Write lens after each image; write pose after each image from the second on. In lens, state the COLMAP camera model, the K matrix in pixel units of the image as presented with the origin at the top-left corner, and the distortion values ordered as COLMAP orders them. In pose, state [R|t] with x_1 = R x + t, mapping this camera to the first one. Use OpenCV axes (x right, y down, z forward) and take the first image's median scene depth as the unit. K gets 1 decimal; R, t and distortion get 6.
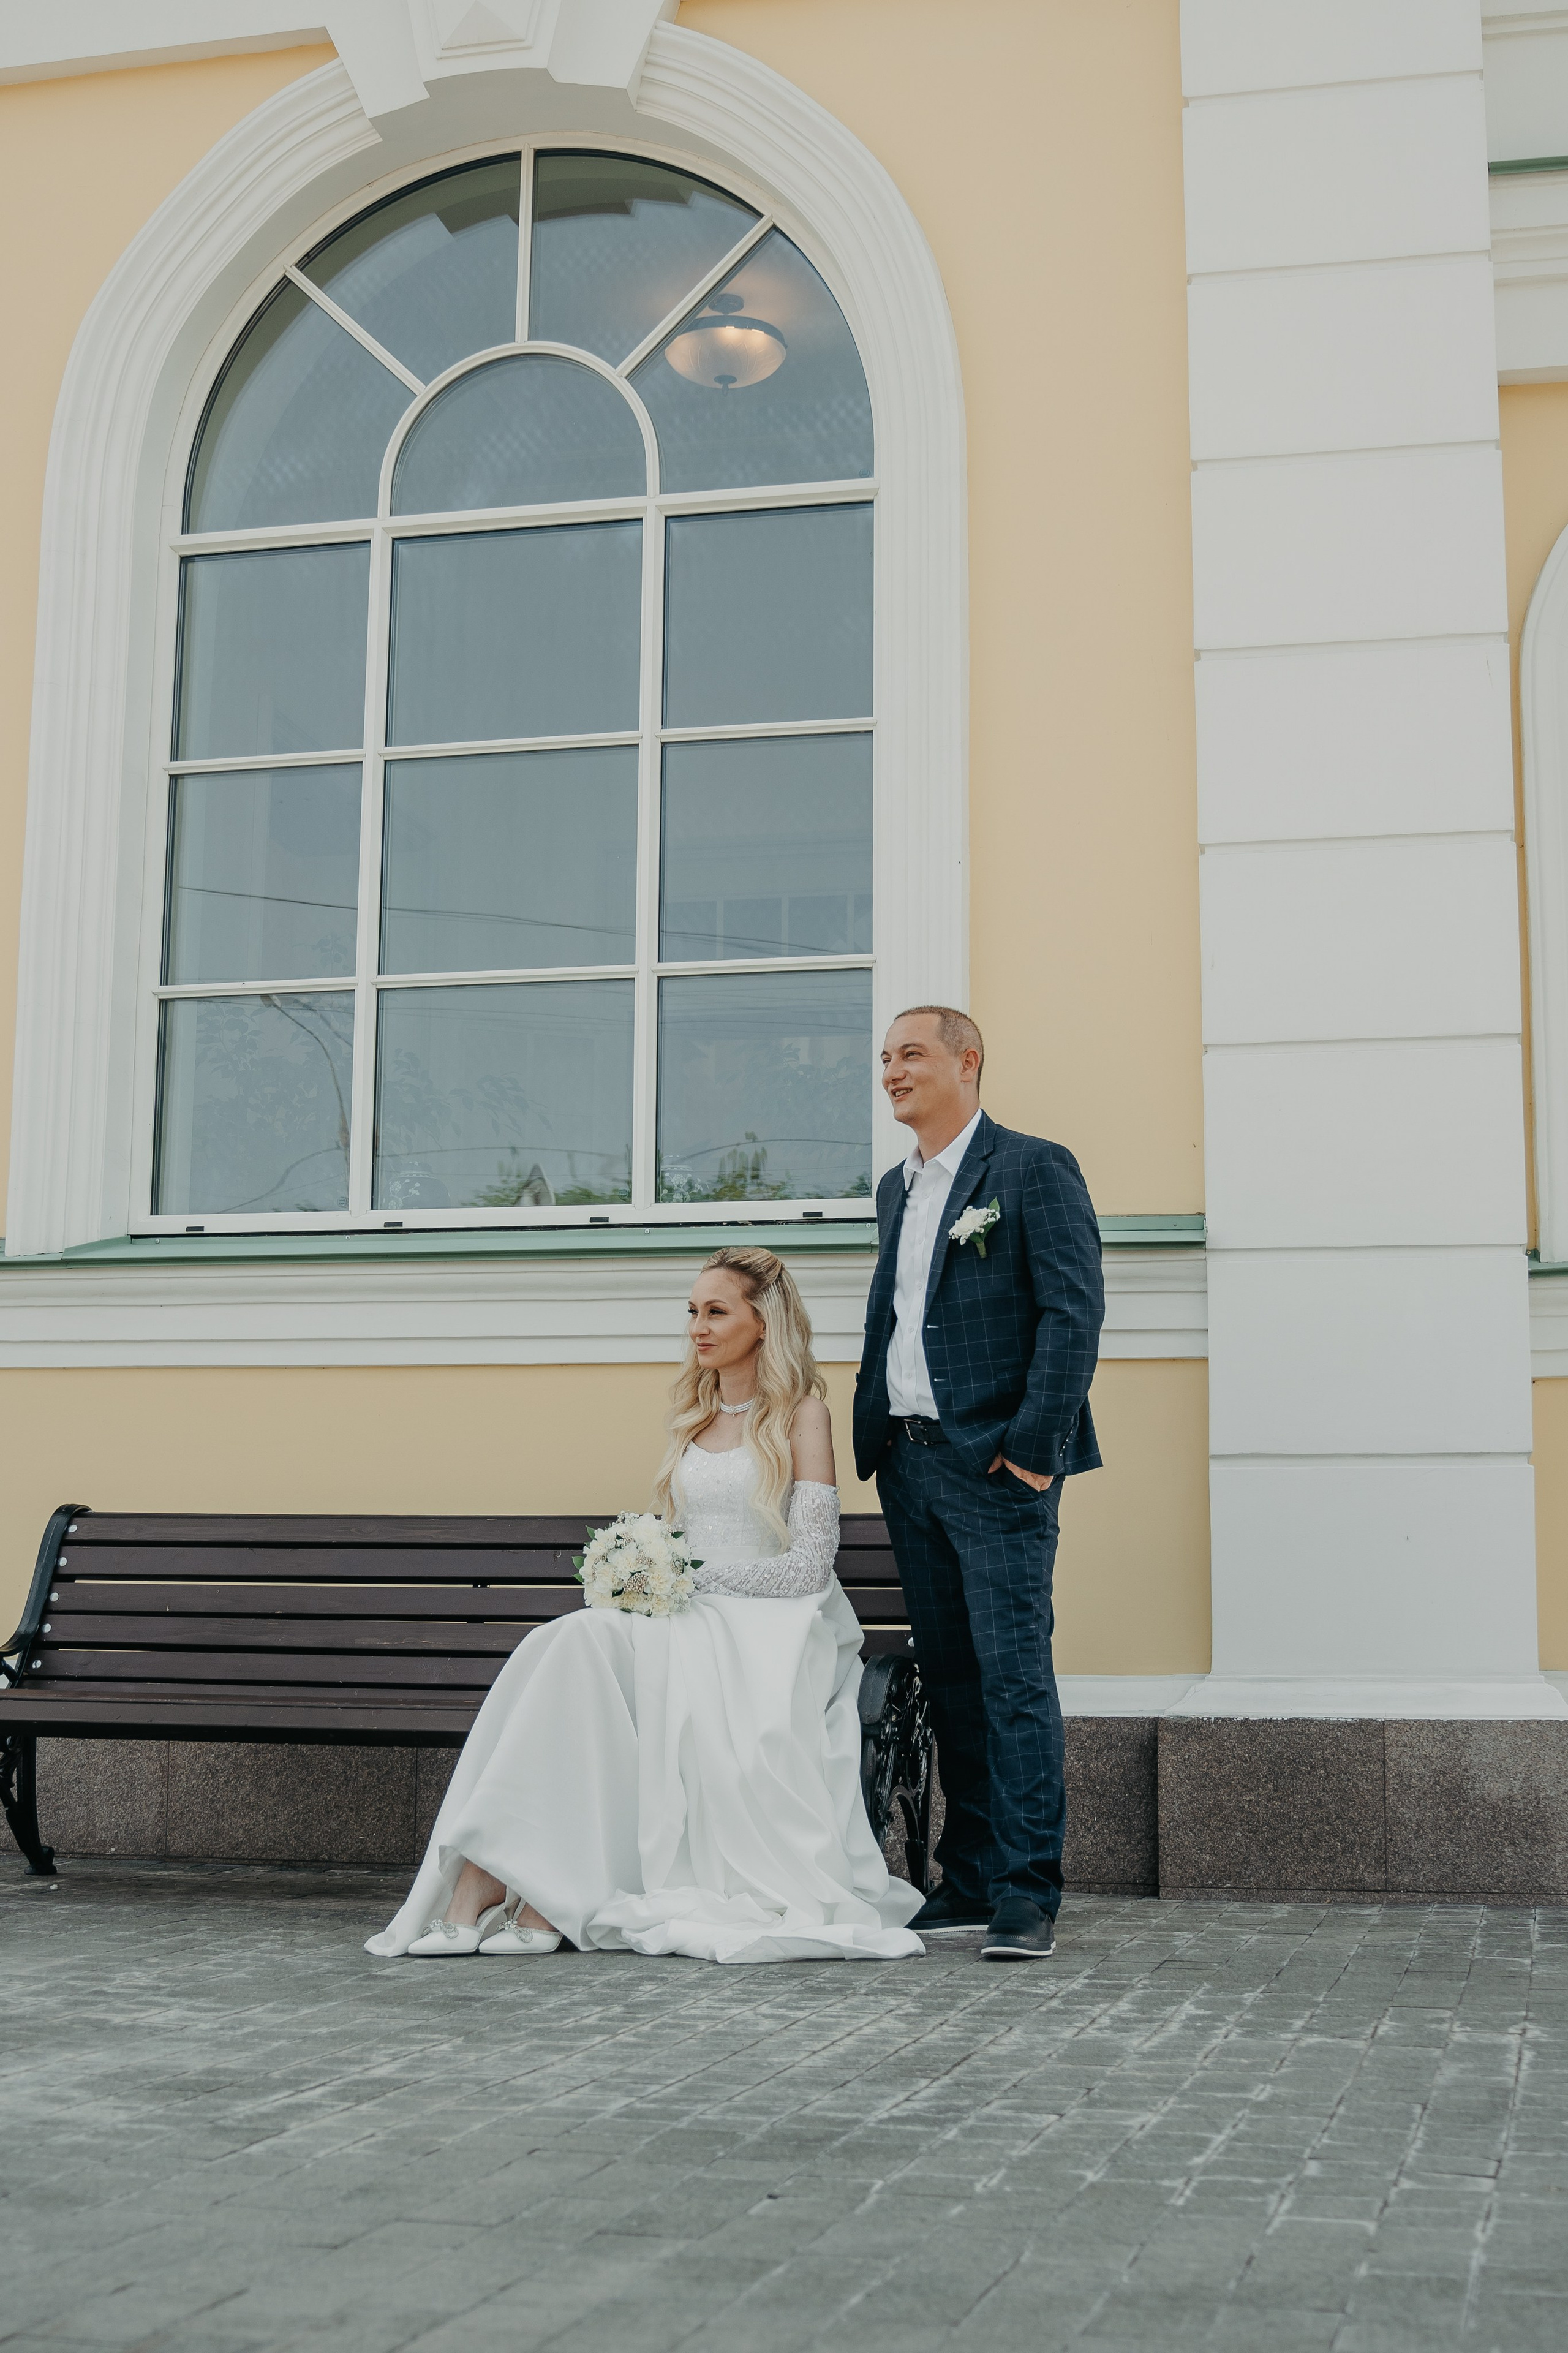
lens RADIAL K [[2879.4, 0, 770.7], [0, 2879.4, 1176.7], [0, 0, 1]] dist [-0.094090, 0.036267]
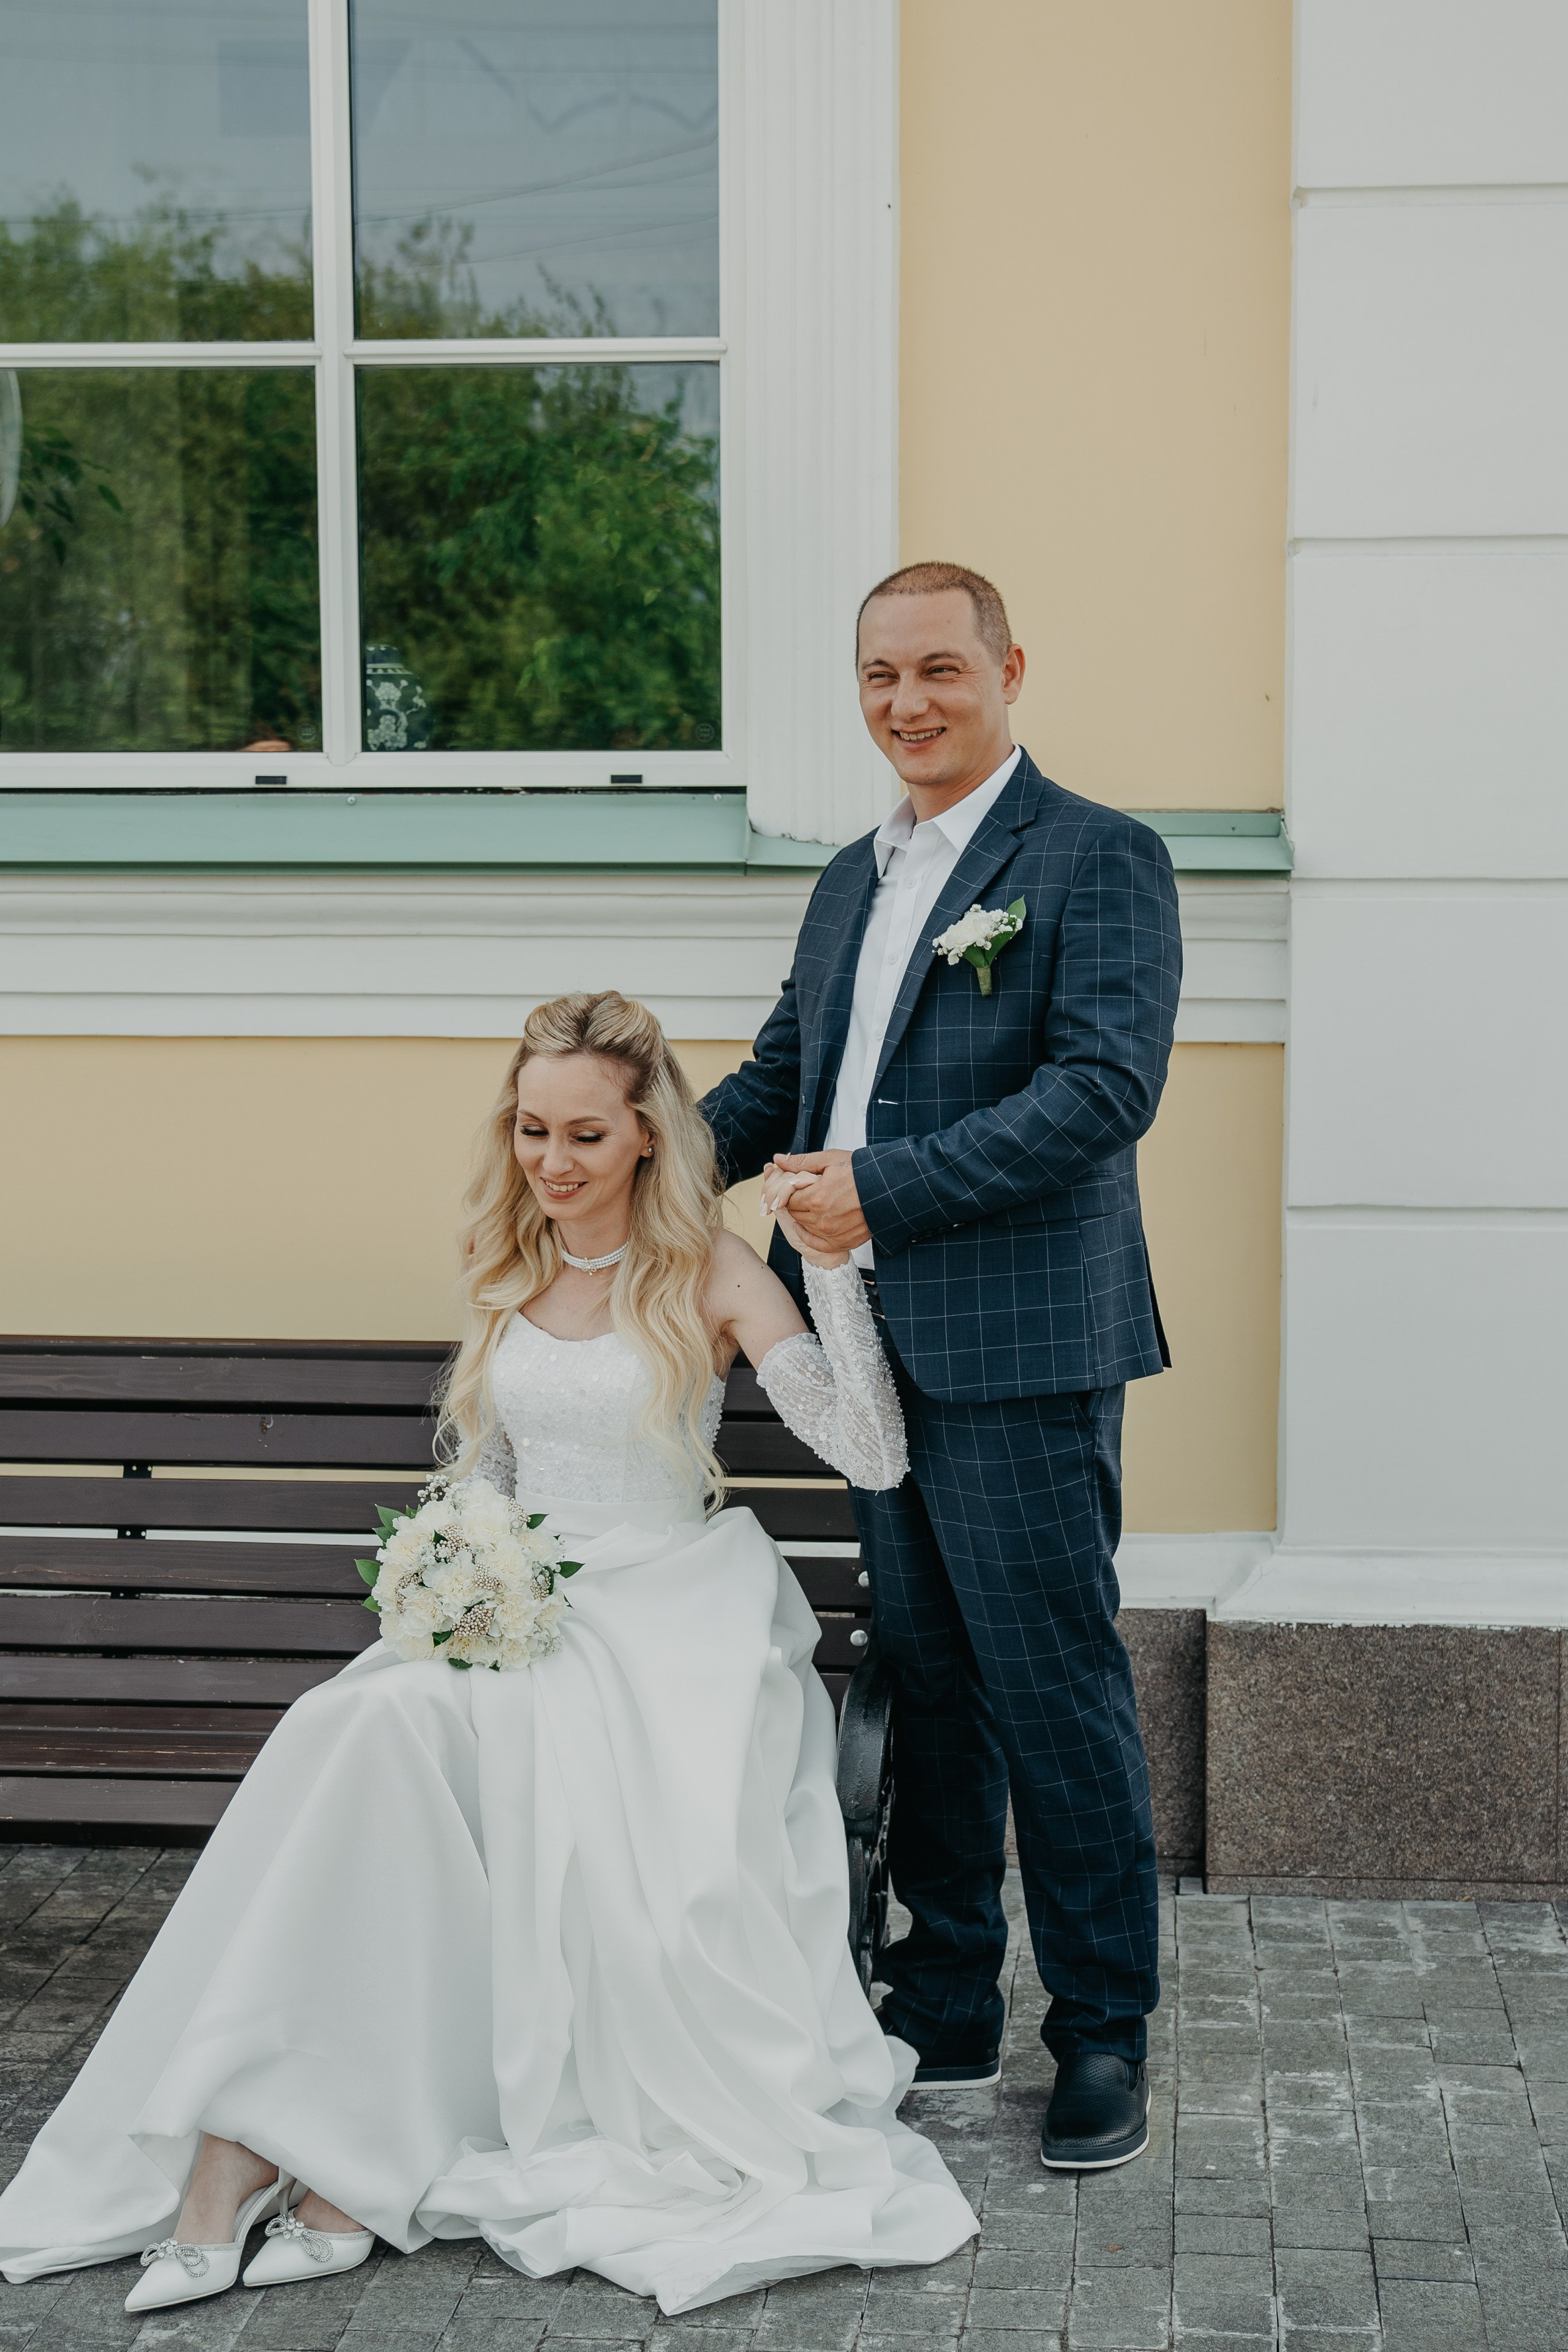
lens RADIAL K [[3743.9, 0, 778.9], [0, 3743.9, 1174.8], [0, 0, 1]] dist [0.024867, -0.024407]
pose [[0.989369, -0.026769, 0.142940, -0.080341], [-0.010424, 0.967330, 0.253305, -0.124296], [-0.145051, -0.252103, 0.956768, 0.239378]]
